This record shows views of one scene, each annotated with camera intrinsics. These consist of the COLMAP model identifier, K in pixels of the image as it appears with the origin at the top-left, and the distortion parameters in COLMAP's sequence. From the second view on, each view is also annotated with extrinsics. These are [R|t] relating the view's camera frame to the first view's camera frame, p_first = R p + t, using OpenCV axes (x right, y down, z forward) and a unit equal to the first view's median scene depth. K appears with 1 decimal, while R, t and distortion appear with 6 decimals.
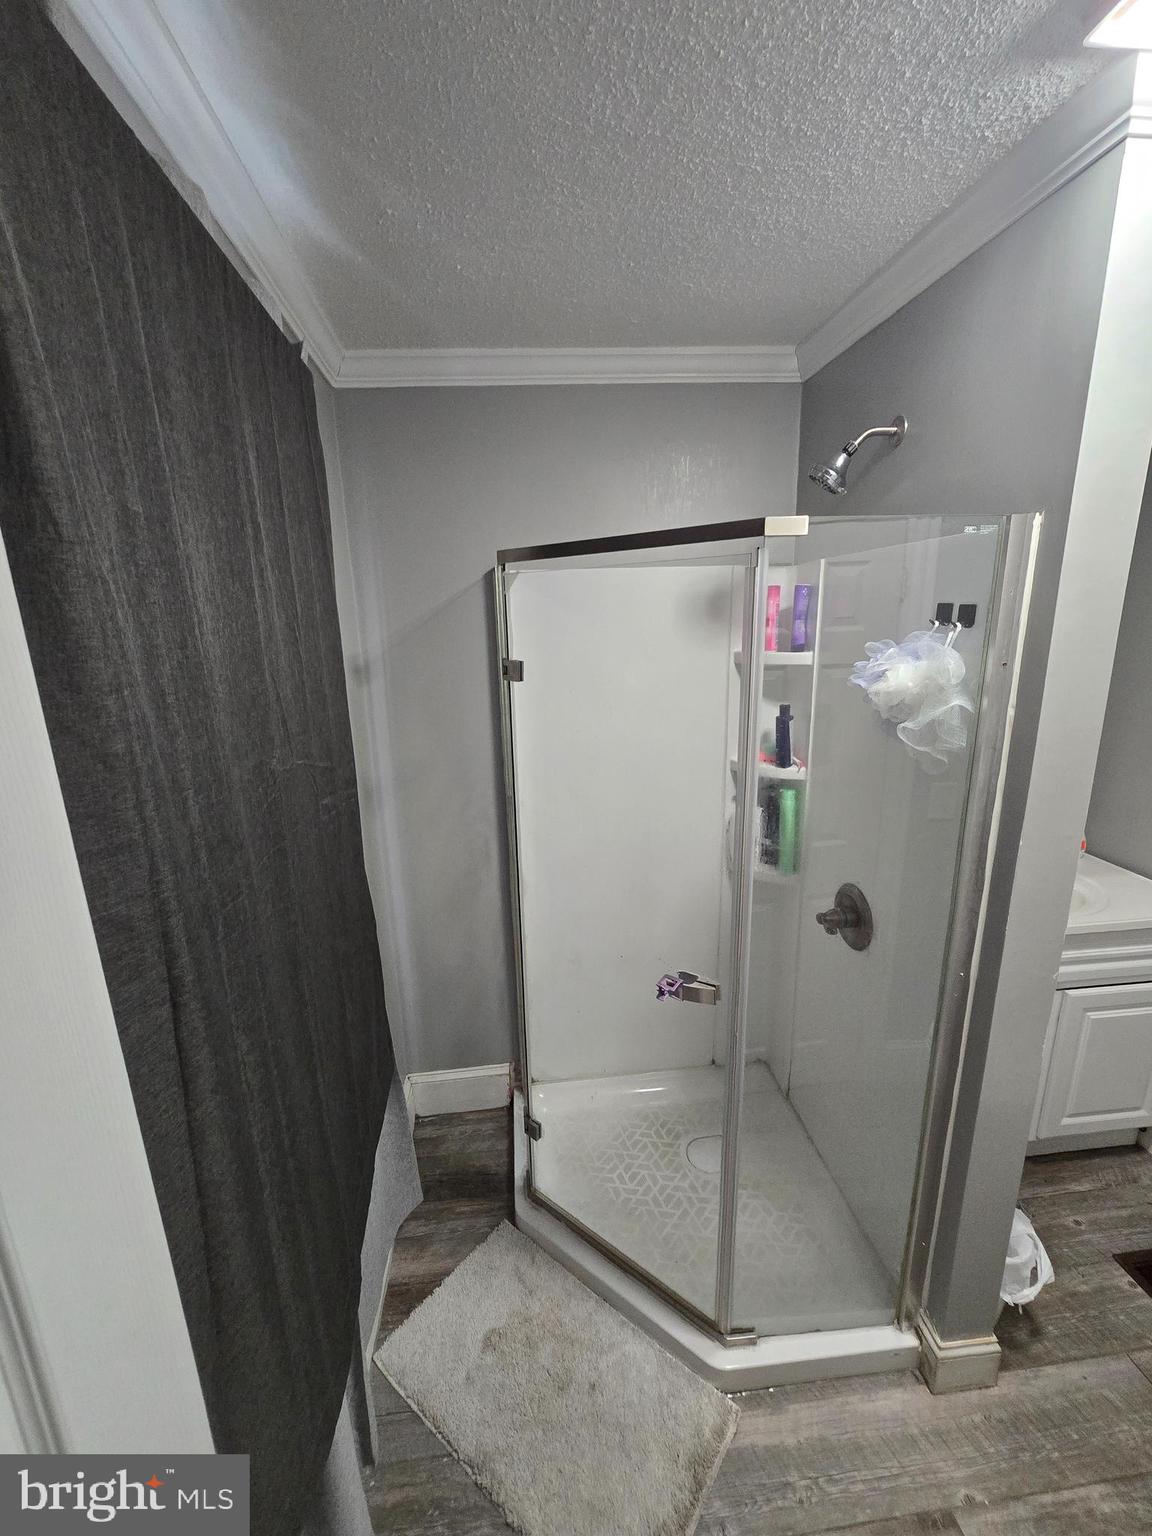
lens RADIAL K [[631.6, 0, 570.2], [0, 631.6, 765.5], [0, 0, 1]] dist [-0.011110, 0.002013]
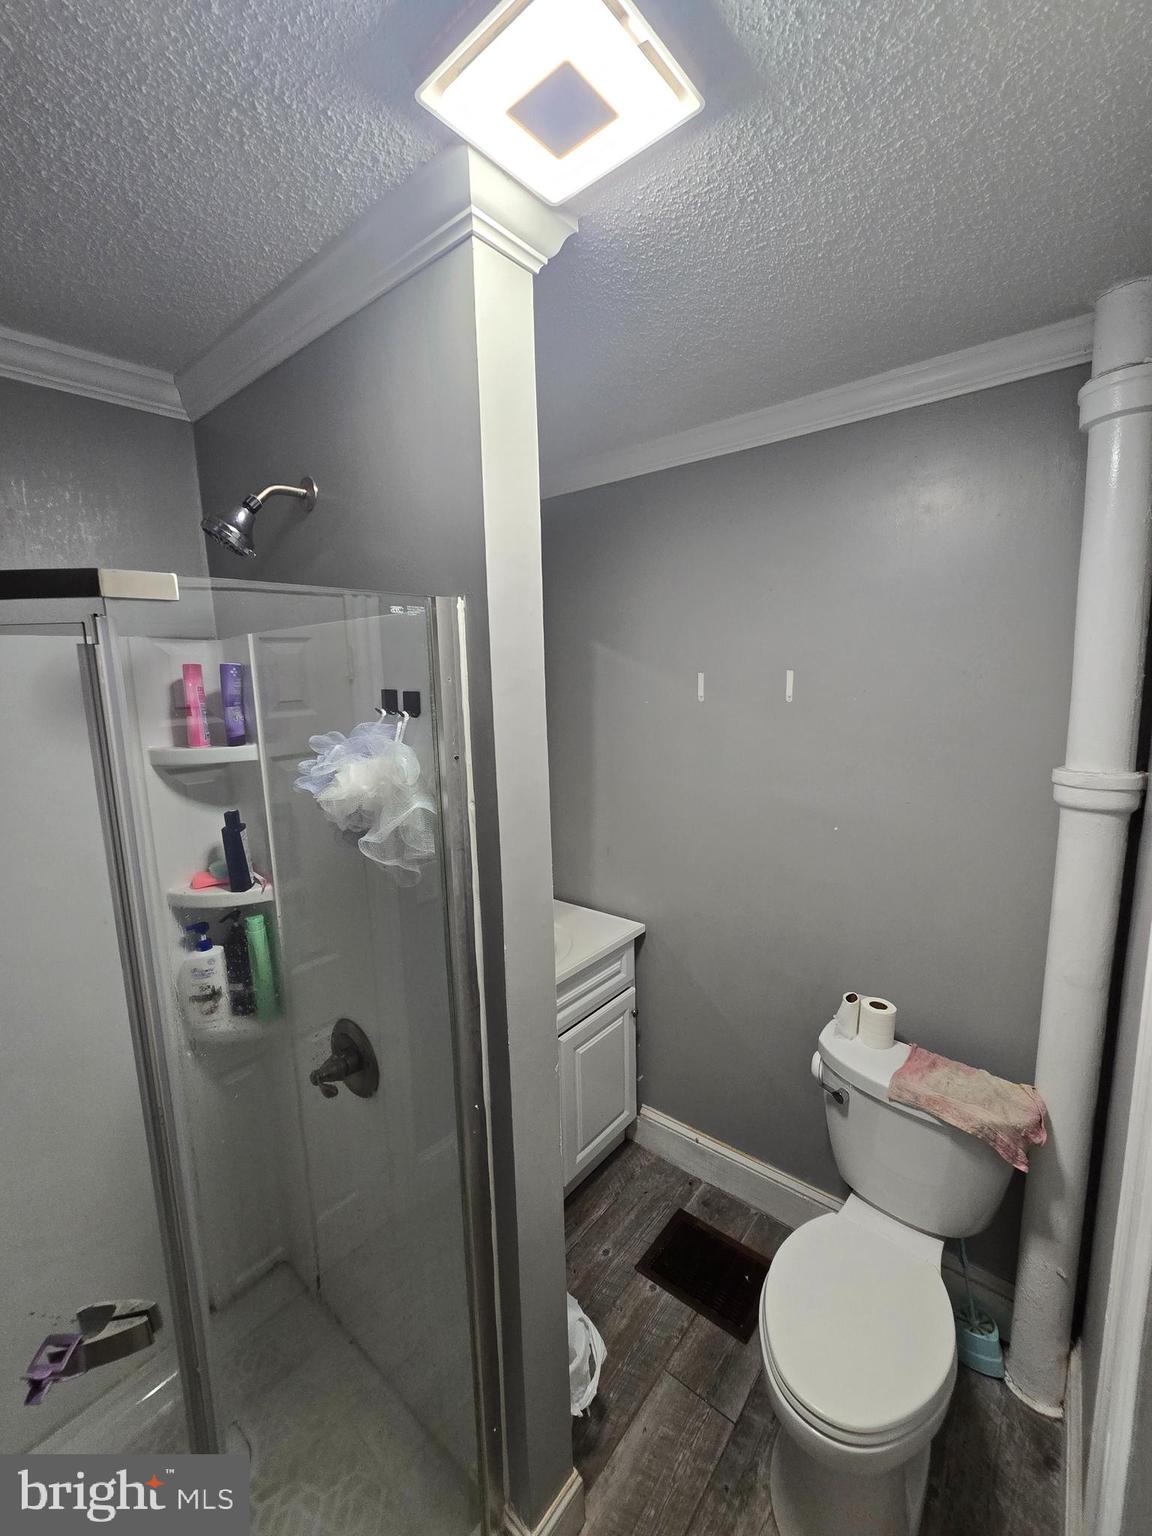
lens RADIAL K [[637.5, 0, 576.0], [0, 637.5, 768.0], [0, 0, 1]] dist [0.003320, 0.000485]
pose [[0.706821, -0.103603, 0.699765, 0.136698], [0.177785, 0.983483, -0.033969, -0.068891], [-0.684688, 0.148417, 0.713565, 0.185842]]
